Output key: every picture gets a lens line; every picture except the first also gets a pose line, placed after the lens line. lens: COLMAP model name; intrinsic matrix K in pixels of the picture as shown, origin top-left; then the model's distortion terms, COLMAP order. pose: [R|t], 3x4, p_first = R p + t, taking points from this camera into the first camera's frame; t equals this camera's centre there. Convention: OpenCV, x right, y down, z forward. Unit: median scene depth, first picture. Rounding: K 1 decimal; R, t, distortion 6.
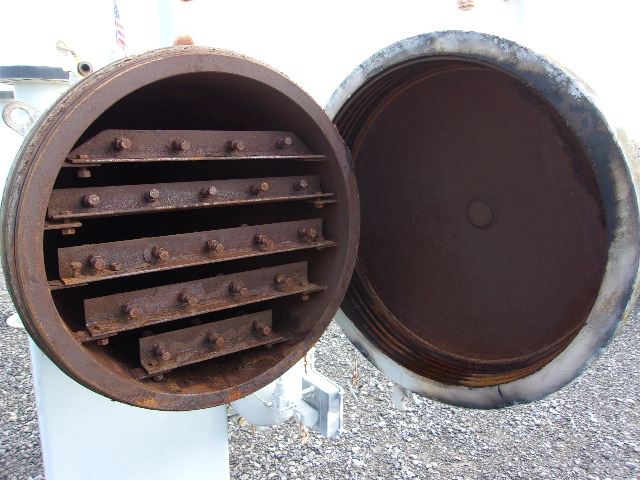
lens RADIAL K [[505.2, 0, 315.9], [0, 505.2, 238.3], [0, 0, 1]] dist [-0.001655, 0.008061]
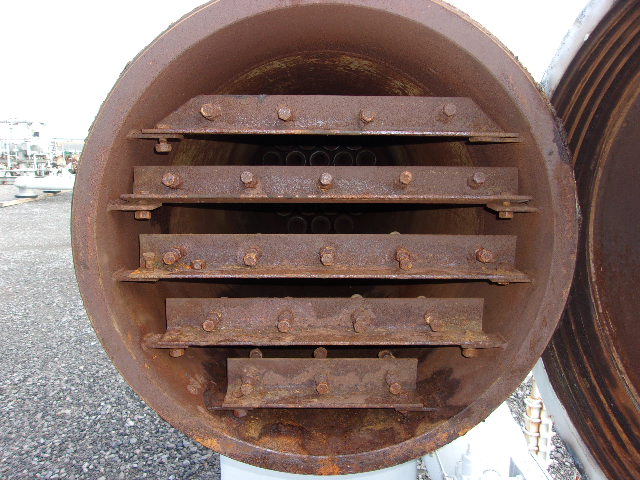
lens RADIAL K [[505.2, 0, 315.9], [0, 505.2, 238.3], [0, 0, 1]] dist [-0.001655, 0.008061]
pose [[0.820052, 0.109550, -0.561705, 0.174335], [-0.121250, 0.992484, 0.016549, -0.017818], [0.559297, 0.054536, 0.827172, 0.360841]]
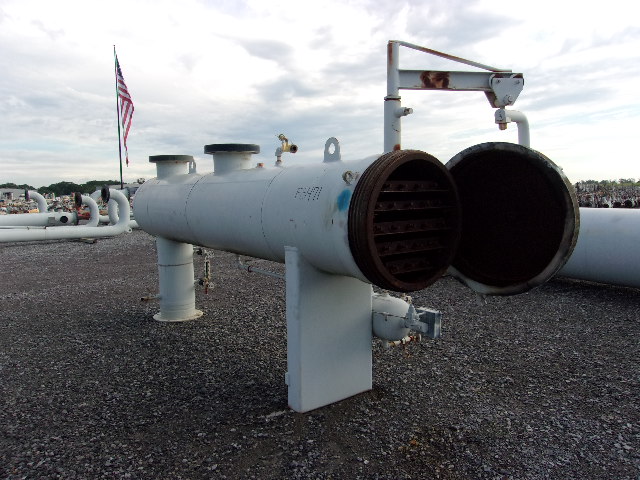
lens RADIAL K [[505.2, 0, 315.9], [0, 505.2, 238.3], [0, 0, 1]] dist [-0.001655, 0.008061]
pose [[0.999686, -0.016819, 0.018581, -0.661938], [0.018450, 0.995638, -0.091457, 0.272199], [-0.016961, 0.091772, 0.995636, -1.361199]]
